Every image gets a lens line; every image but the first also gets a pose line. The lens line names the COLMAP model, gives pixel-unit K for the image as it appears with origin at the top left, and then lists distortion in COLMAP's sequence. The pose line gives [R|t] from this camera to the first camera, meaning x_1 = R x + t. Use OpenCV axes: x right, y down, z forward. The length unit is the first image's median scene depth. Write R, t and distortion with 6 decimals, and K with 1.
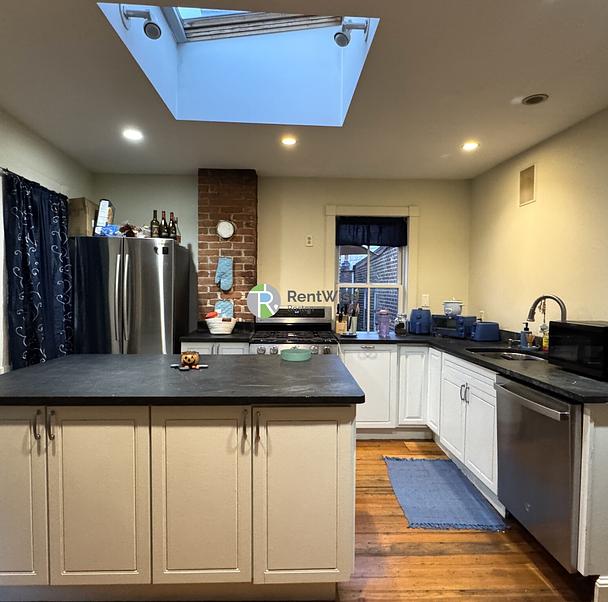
lens RADIAL K [[381.0, 0, 312.9], [0, 381.0, 301.9], [0, 0, 1]] dist [0.002611, 0.000666]
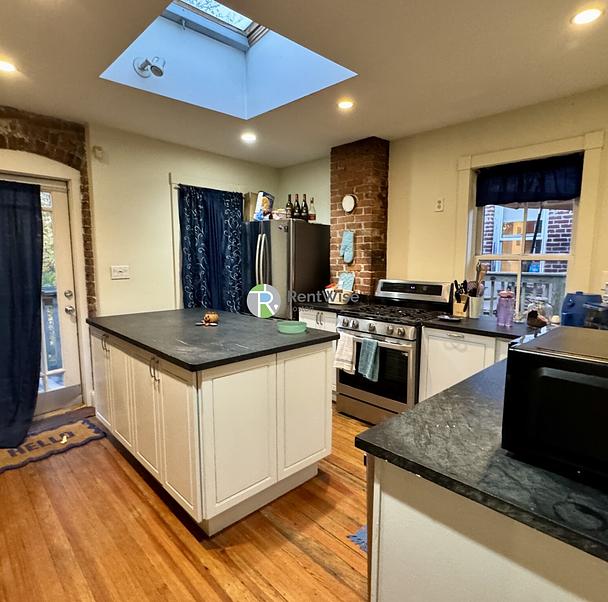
lens RADIAL K [[381.0, 0, 312.9], [0, 381.0, 301.9], [0, 0, 1]] dist [0.002611, 0.000666]
pose [[0.666983, 0.082970, -0.740439, 0.489341], [-0.023055, 0.995603, 0.090794, -0.016189], [0.744716, -0.043487, 0.665963, 0.229928]]
